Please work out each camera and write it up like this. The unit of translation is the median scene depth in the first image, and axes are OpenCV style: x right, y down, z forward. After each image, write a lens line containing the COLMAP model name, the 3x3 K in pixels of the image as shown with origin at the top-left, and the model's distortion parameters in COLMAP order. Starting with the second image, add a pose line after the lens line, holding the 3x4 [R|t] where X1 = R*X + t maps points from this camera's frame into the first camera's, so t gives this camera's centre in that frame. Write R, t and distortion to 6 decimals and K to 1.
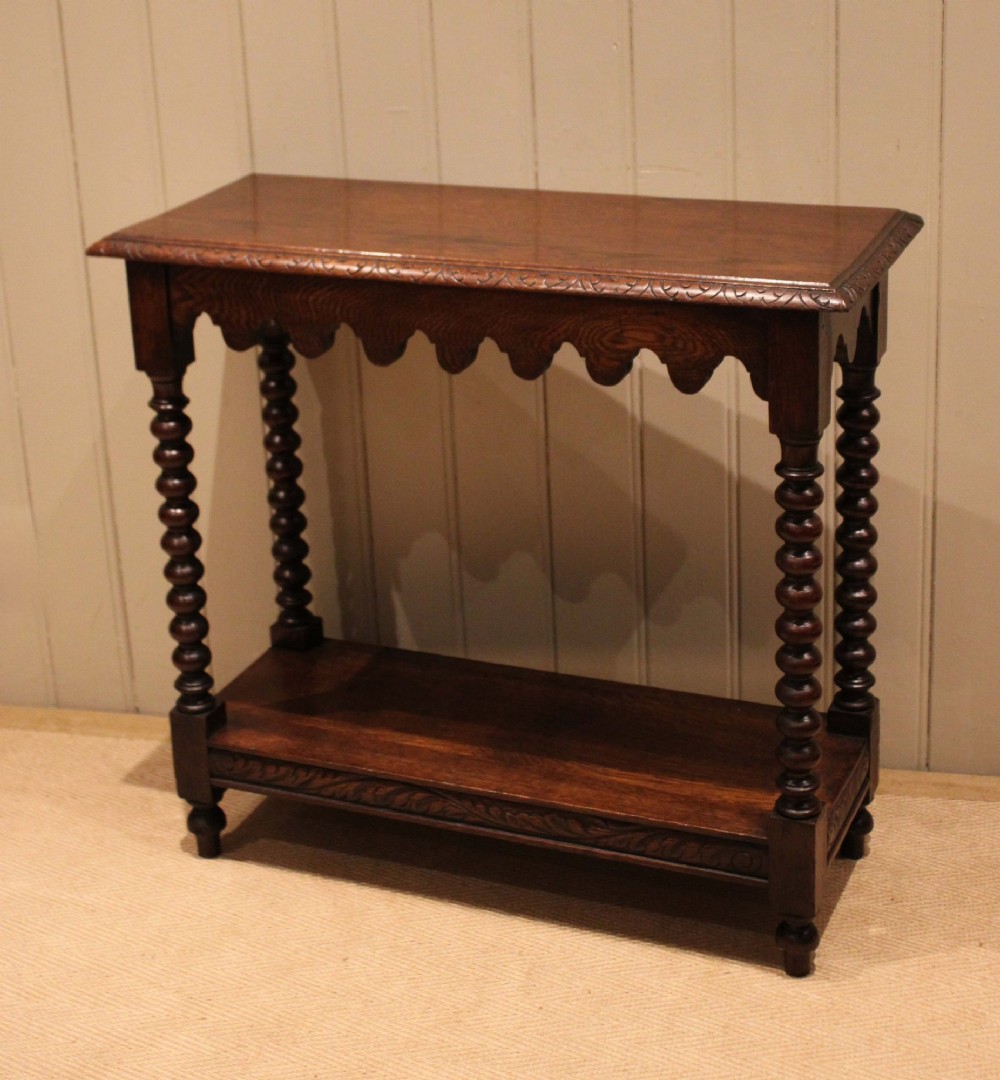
lens RADIAL K [[2180.2, 0, 355.4], [0, 2180.2, 398.3], [0, 0, 1]] dist [0.004361, -0.303544]
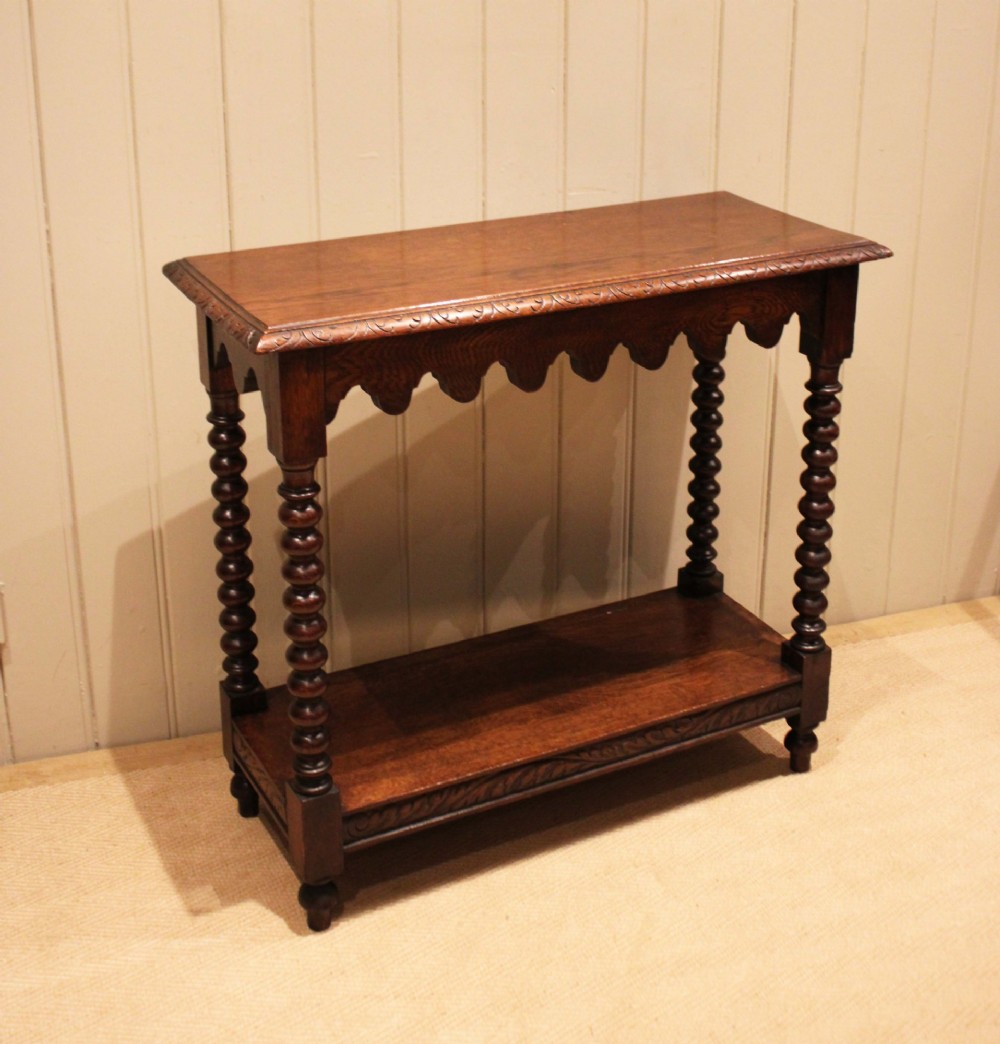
lens RADIAL K [[1571.1, 0, 450.9], [0, 1571.1, 312.8], [0, 0, 1]] dist [-0.069761, 0.044668]
pose [[0.616543, -0.184940, 0.765292, -0.593427], [0.222712, 0.973287, 0.055780, -0.103812], [-0.755165, 0.136049, 0.641262, 0.513510]]
